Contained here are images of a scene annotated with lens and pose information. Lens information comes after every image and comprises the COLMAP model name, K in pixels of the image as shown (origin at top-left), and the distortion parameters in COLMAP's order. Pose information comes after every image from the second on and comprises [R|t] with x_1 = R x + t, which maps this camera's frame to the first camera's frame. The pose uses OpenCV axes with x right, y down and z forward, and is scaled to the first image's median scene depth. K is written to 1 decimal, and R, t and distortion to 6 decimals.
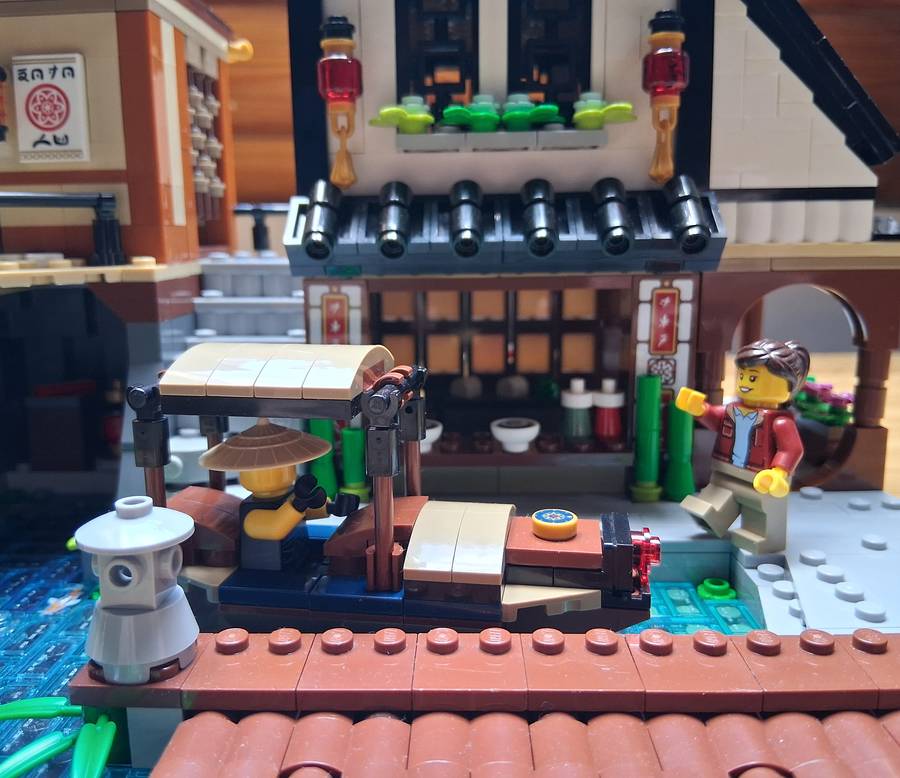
lens RADIAL K [[830.5, 0, 447.0], [0, 830.5, 382.4], [0, 0, 1]] dist [-0.005813, 0.000000]
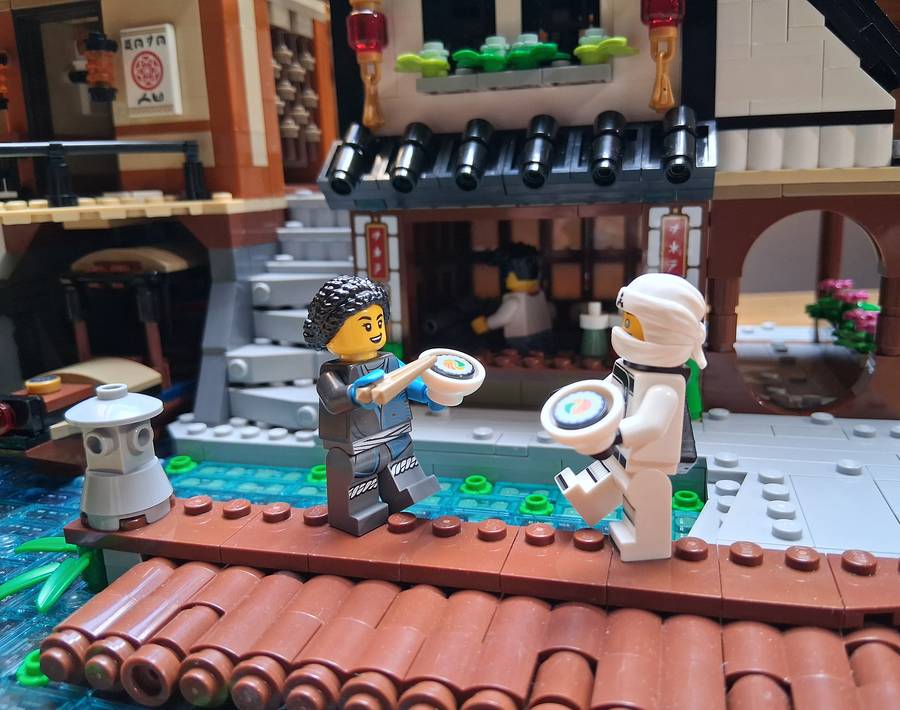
lens RADIAL K [[754.7, 0, 450.1], [0, 754.7, 360.8], [0, 0, 1]] dist [0.038436, -0.104443]
pose [[0.972561, 0.034112, -0.230132, 0.221053], [-0.016308, 0.996755, 0.078828, -0.002264], [0.232074, -0.072912, 0.969962, -0.003533]]
